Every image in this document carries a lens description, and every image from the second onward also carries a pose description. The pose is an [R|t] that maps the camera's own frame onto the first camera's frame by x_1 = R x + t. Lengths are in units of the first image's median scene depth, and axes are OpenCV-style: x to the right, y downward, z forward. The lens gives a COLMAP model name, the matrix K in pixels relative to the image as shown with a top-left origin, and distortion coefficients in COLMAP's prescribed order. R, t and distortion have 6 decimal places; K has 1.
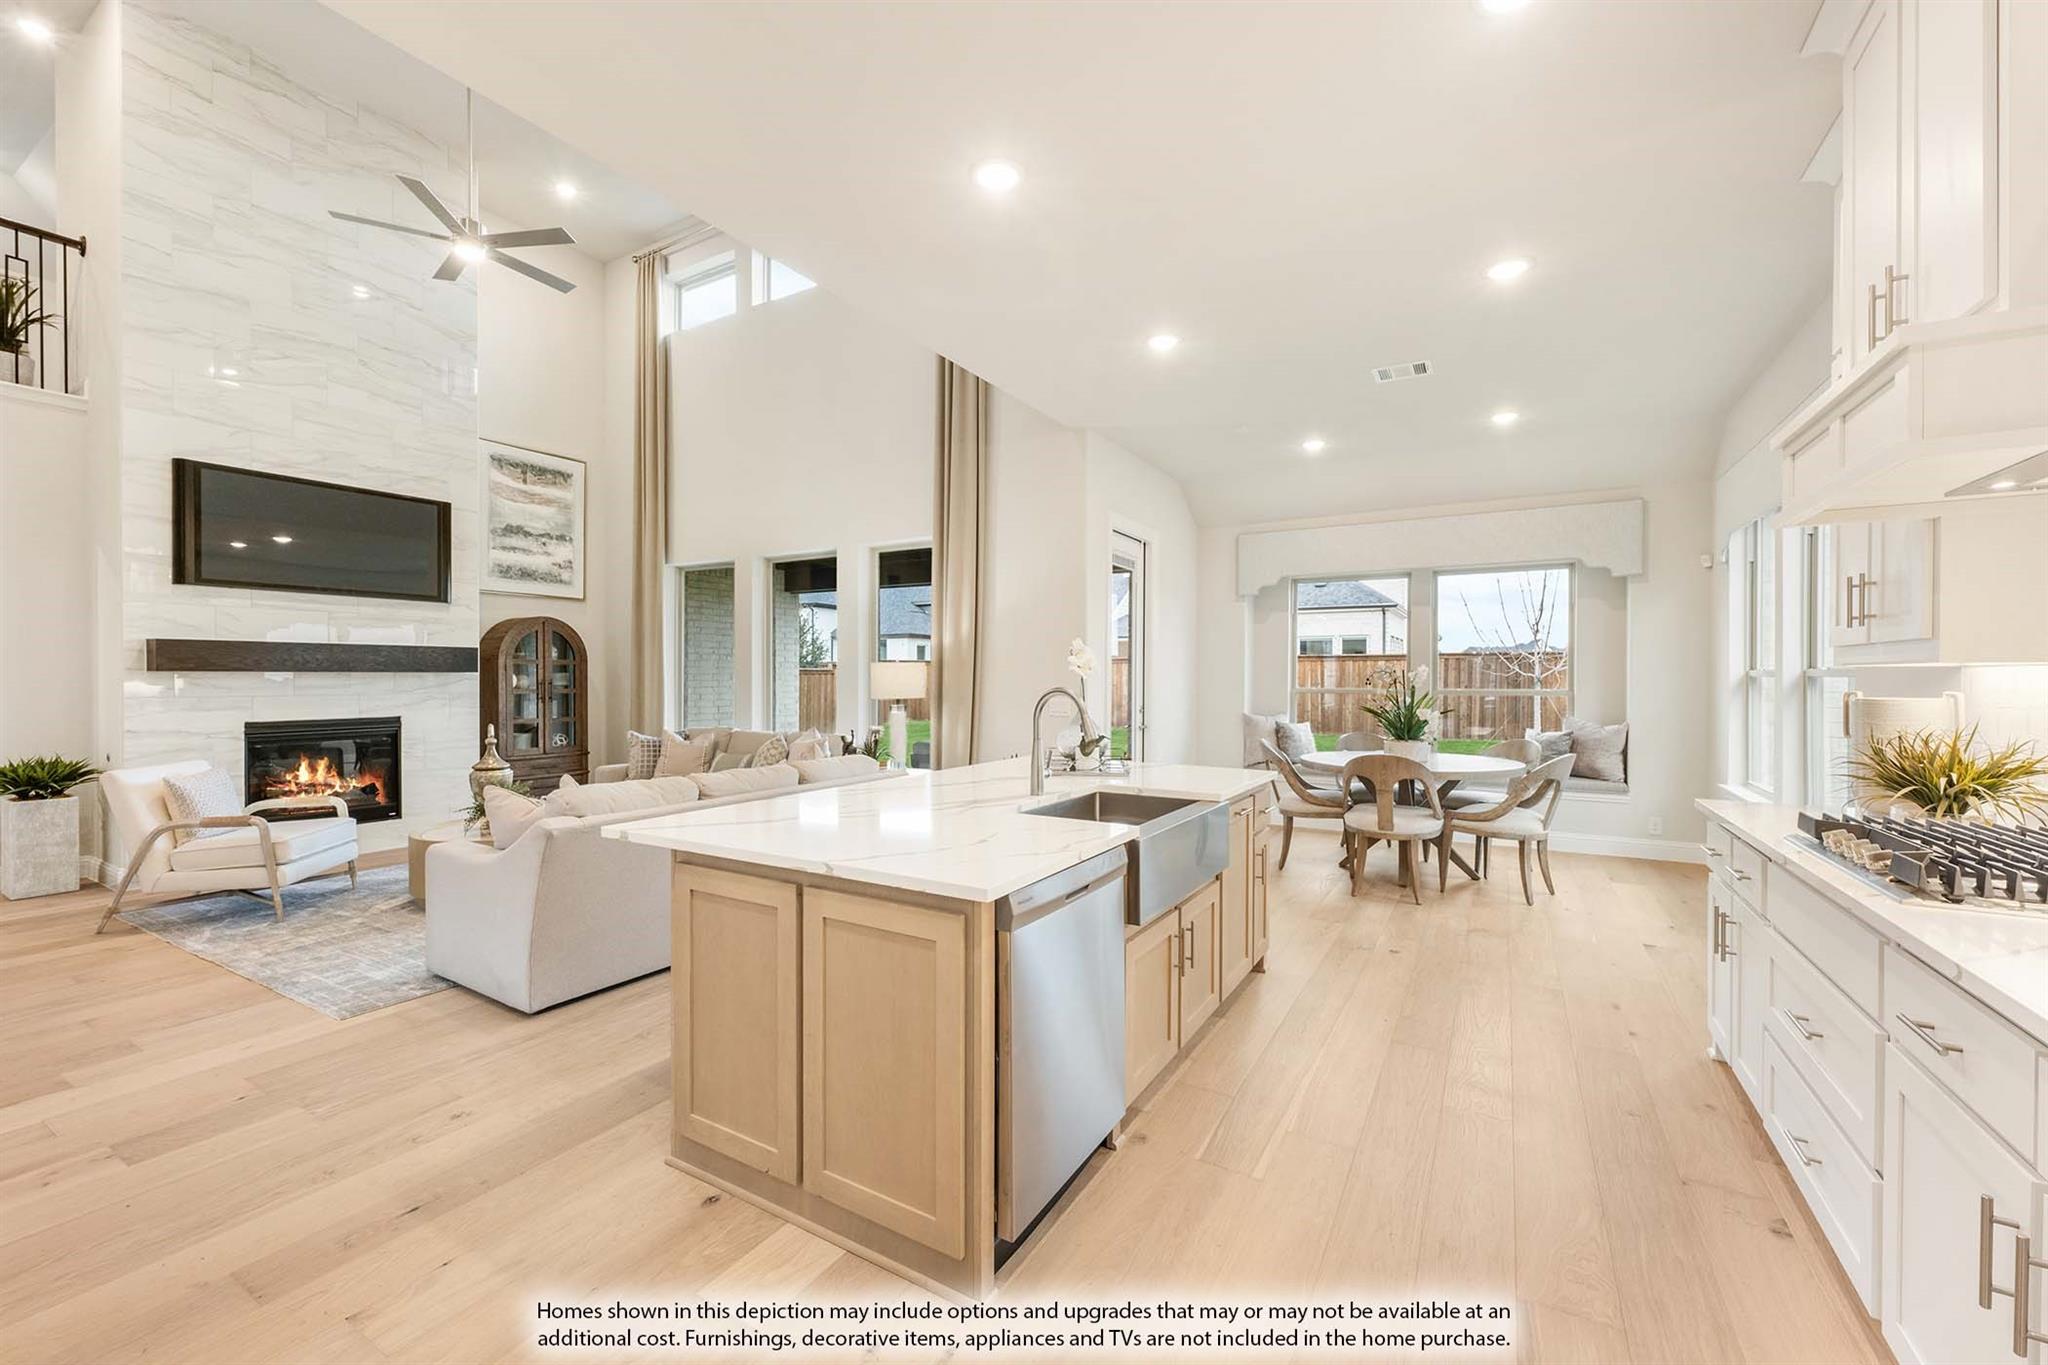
lens RADIAL K [[810.7, 0, 1024.0], [0, 810.7, 682.5], [0, 0, 1]] dist [-0.002770, 0.000399]
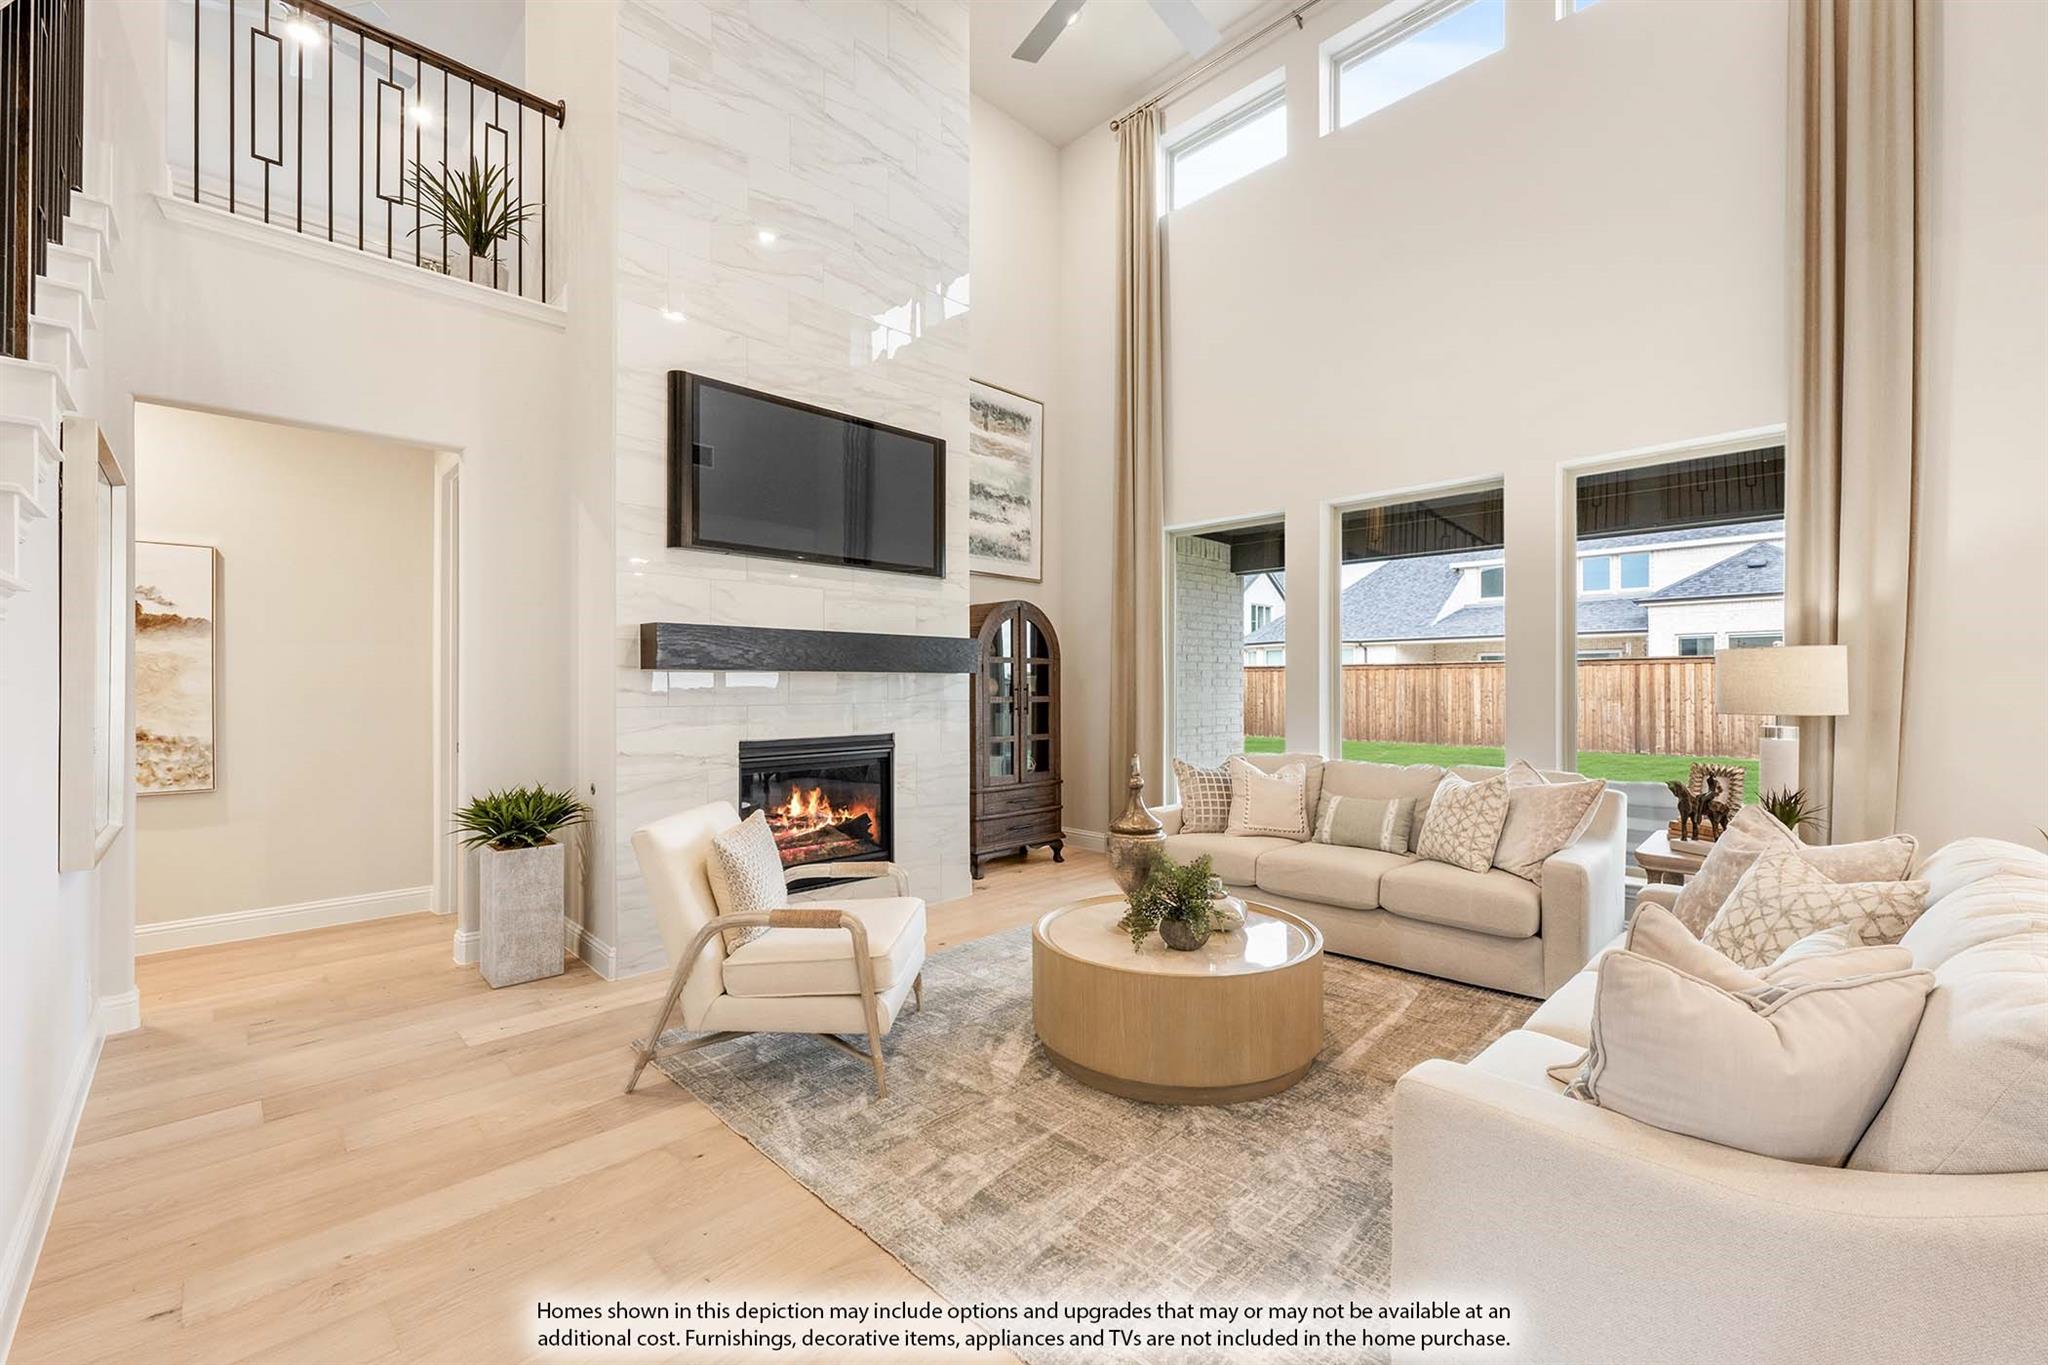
lens RADIAL K [[824.7, 0, 1032.7], [0, 824.7, 684.3], [0, 0, 1]] dist [-0.002659, 0.000025]
pose [[0.966741, -0.001898, -0.255749, -0.452290], [-0.000474, 0.999957, -0.009216, 0.004403], [0.255755, 0.009031, 0.966699, 0.309560]]
